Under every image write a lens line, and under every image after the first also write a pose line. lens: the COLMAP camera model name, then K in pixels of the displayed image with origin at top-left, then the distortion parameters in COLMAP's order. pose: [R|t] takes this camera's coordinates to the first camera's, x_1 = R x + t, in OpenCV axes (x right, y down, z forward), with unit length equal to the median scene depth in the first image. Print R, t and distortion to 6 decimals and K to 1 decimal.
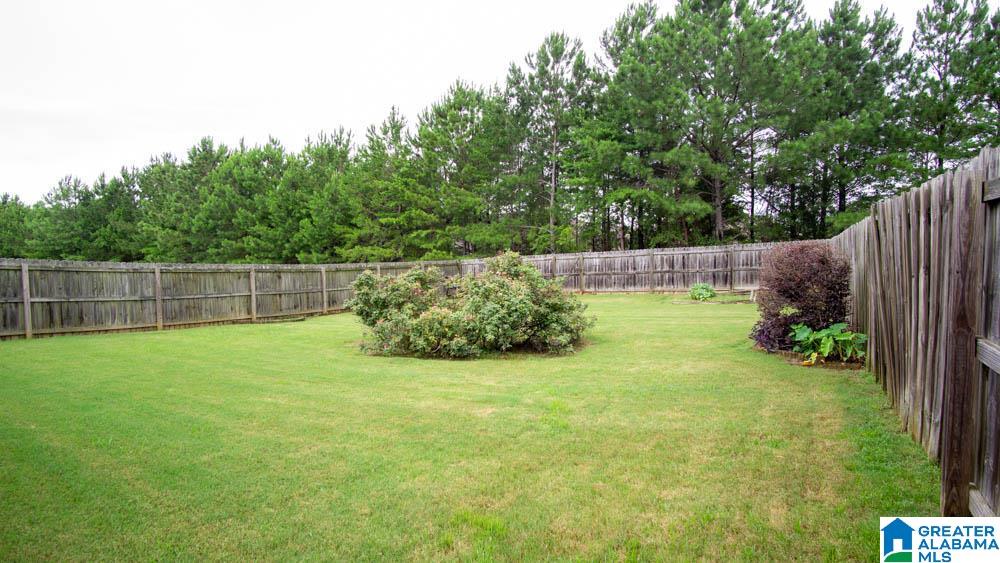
lens RADIAL K [[534.1, 0, 500.4], [0, 534.1, 278.9], [0, 0, 1]] dist [-0.025748, -0.000833]
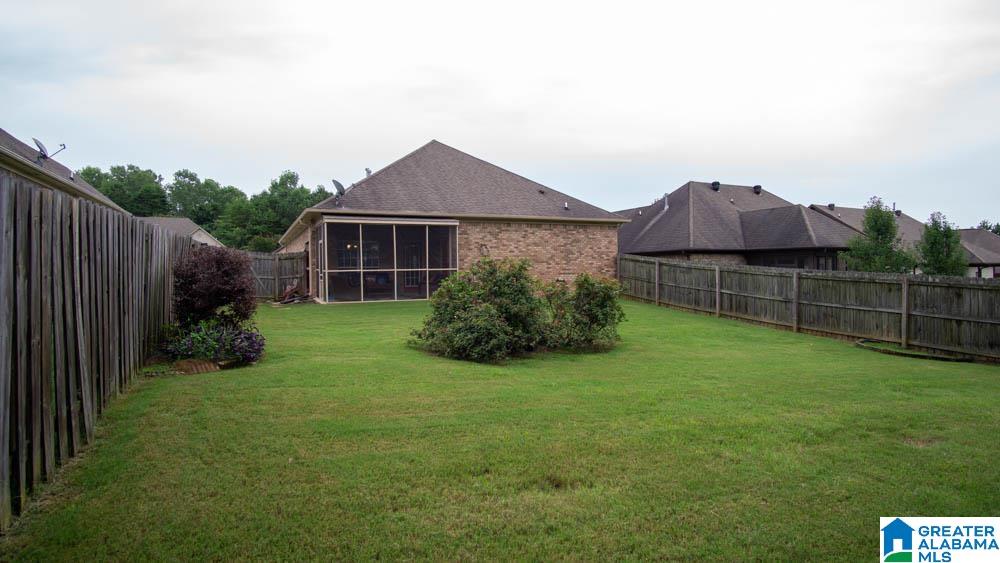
lens RADIAL K [[534.1, 0, 499.8], [0, 534.1, 279.8], [0, 0, 1]] dist [-0.025748, -0.000833]
pose [[-0.570269, 0.027717, -0.820990, 0.565536], [-0.043879, 0.996976, 0.064138, -0.048486], [0.820285, 0.072600, -0.567329, 1.077514]]
